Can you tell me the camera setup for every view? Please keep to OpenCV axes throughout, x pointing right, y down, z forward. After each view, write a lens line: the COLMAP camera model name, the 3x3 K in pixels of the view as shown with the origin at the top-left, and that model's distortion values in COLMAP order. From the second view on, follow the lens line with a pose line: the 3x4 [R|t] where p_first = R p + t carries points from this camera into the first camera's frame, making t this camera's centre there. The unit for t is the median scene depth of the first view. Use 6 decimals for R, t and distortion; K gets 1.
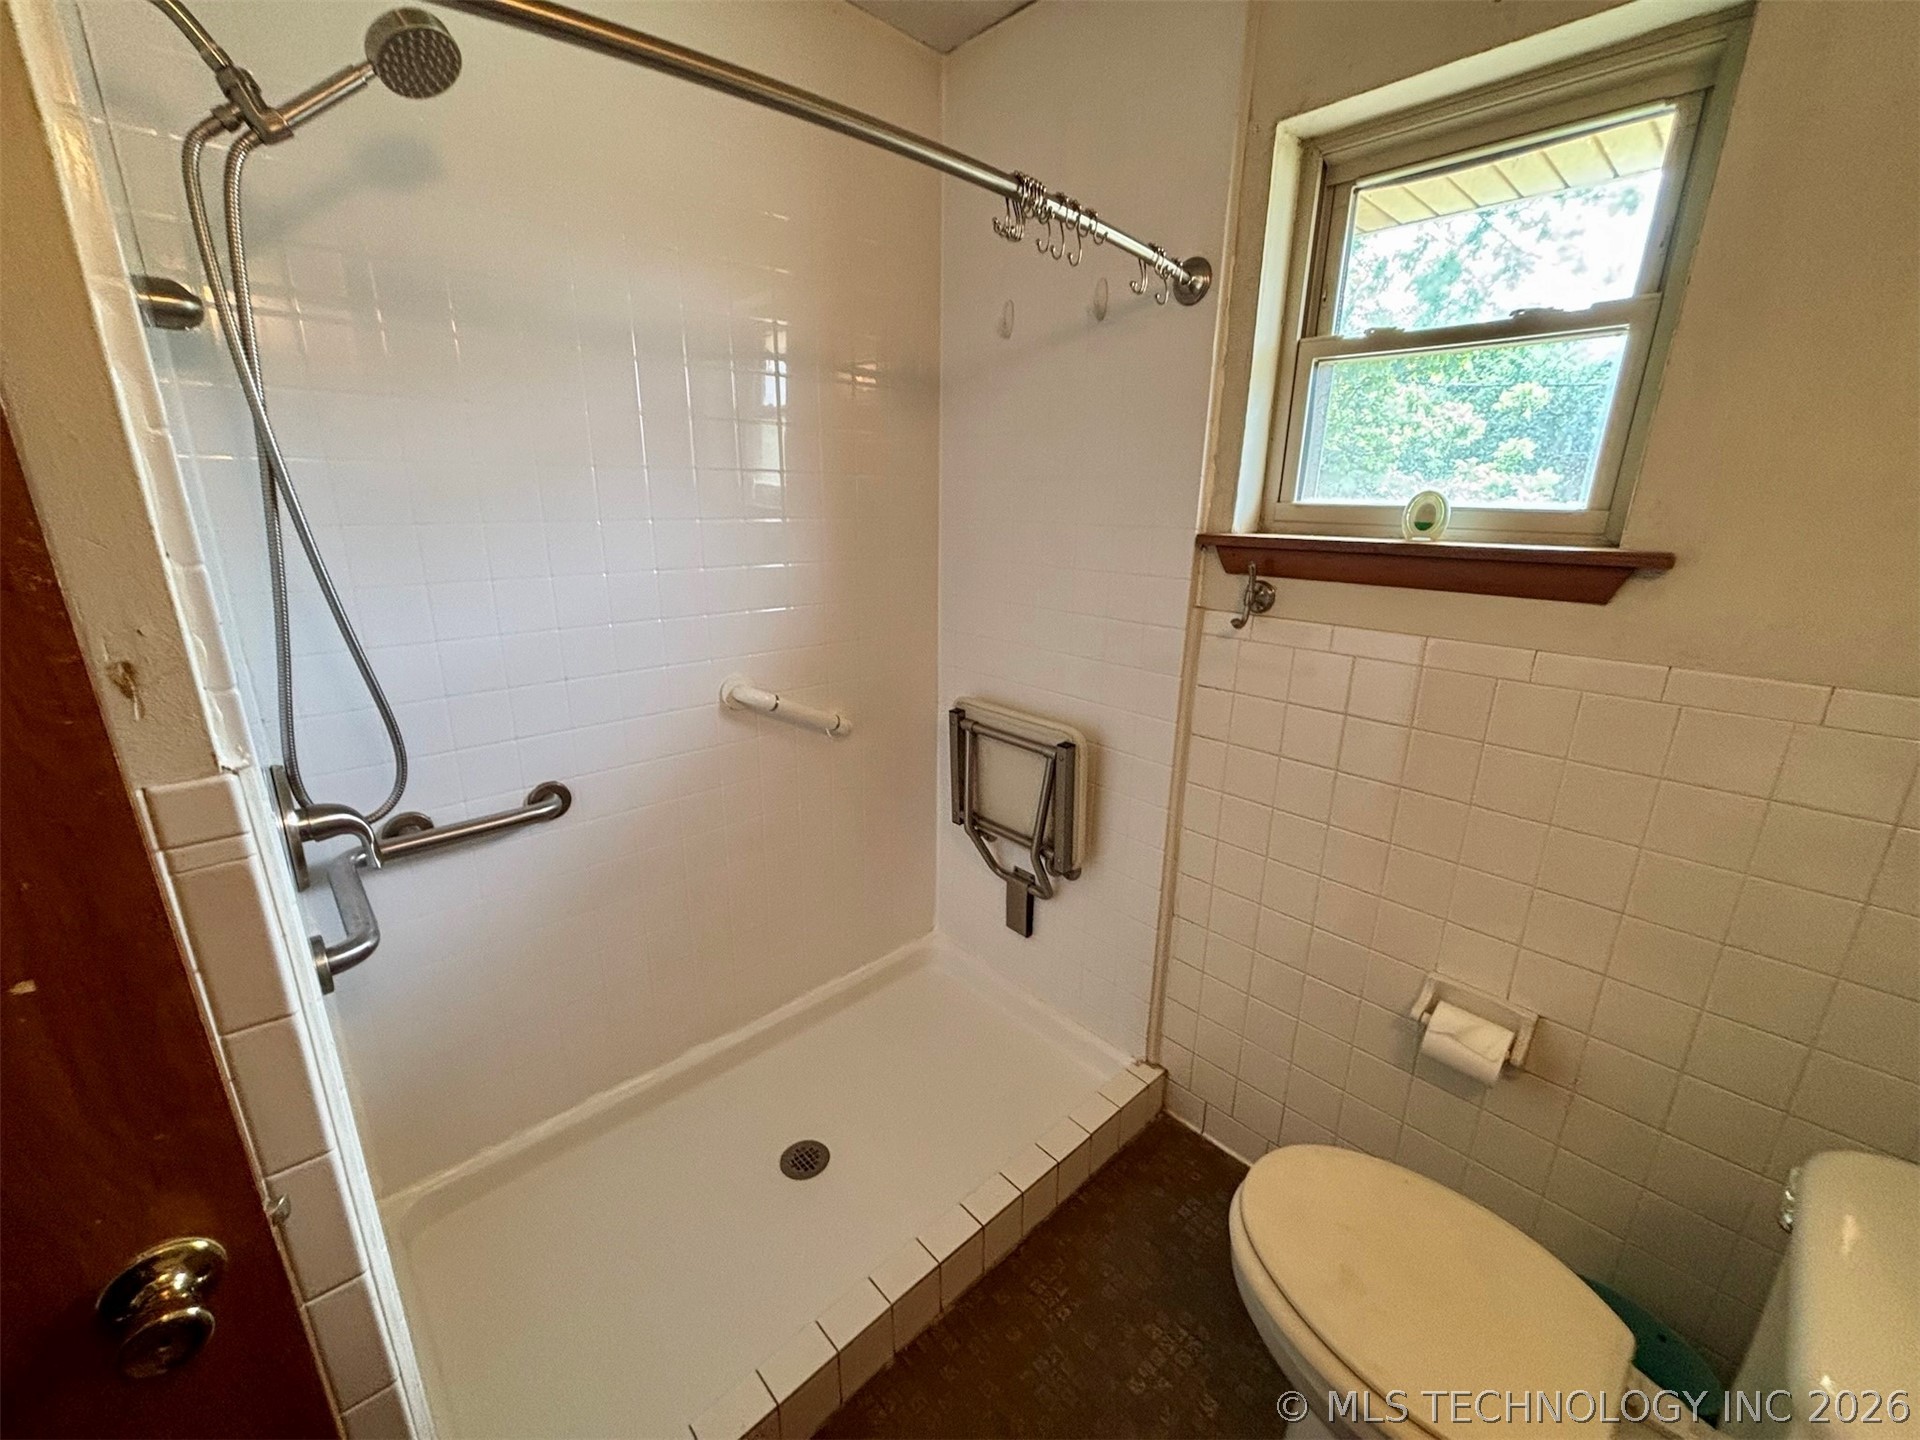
lens RADIAL K [[775.9, 0, 957.2], [0, 775.9, 717.9], [0, 0, 1]] dist [-0.003113, 0.000724]
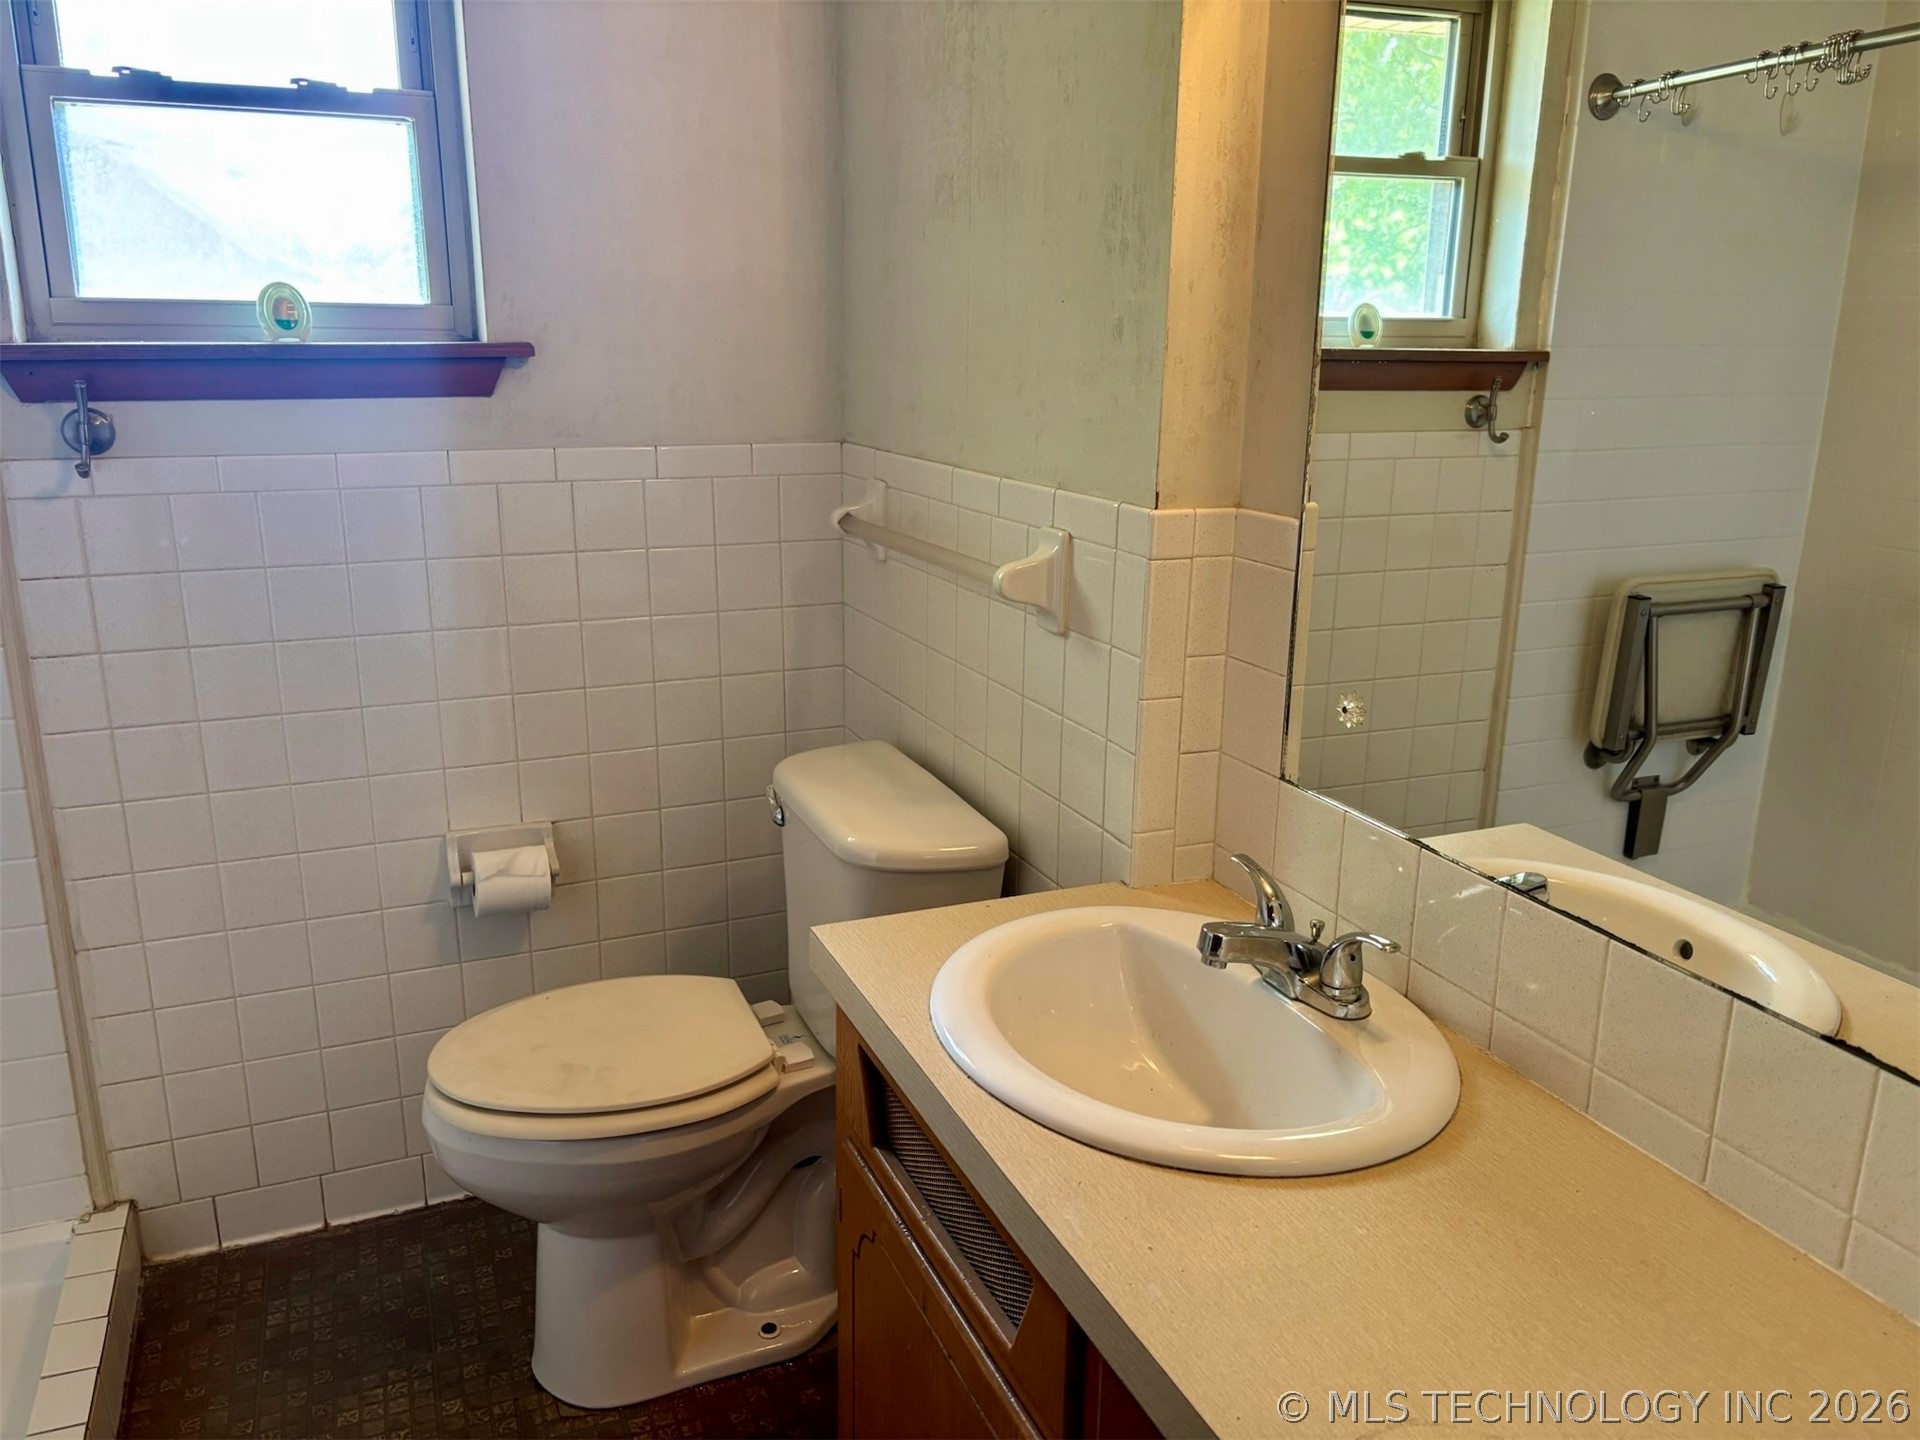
lens RADIAL K [[1477.2, 0, 960.0], [0, 1477.2, 720.0], [0, 0, 1]] dist [0.069615, -0.094381]
pose [[0.339829, -0.253925, 0.905560, -0.657520], [0.259785, 0.950744, 0.169106, 0.069765], [-0.903896, 0.177783, 0.389056, -0.194550]]
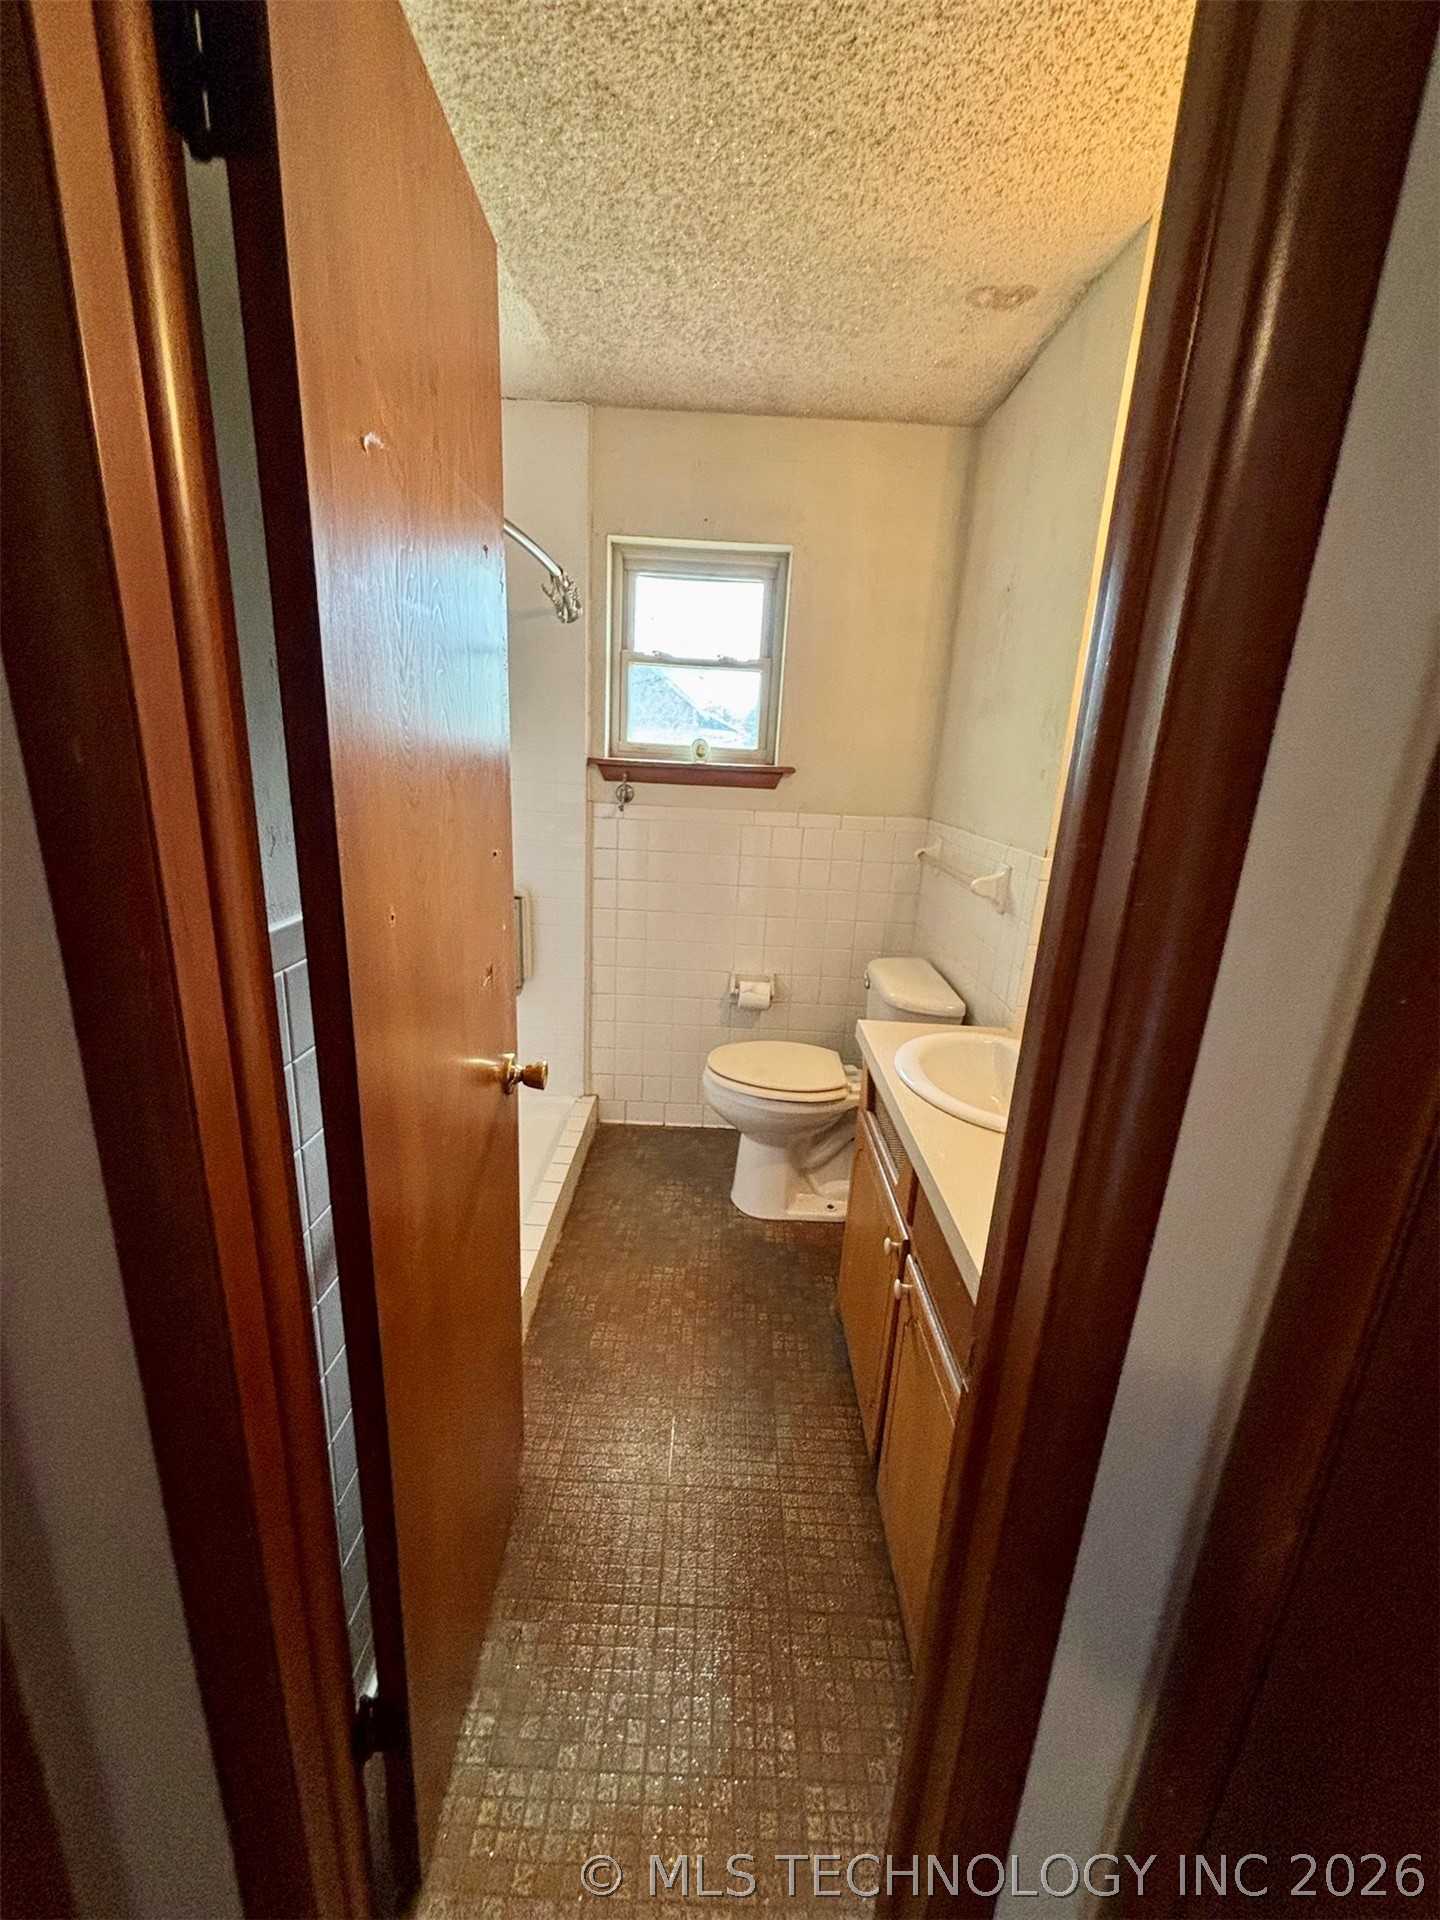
lens RADIAL K [[763.0, 0, 720.0], [0, 763.0, 960.0], [0, 0, 1]] dist [0.019464, -0.022132]
pose [[0.684759, -0.174192, 0.707645, -0.818409], [0.163257, 0.983001, 0.083996, 0.116062], [-0.710248, 0.058011, 0.701557, -0.396617]]
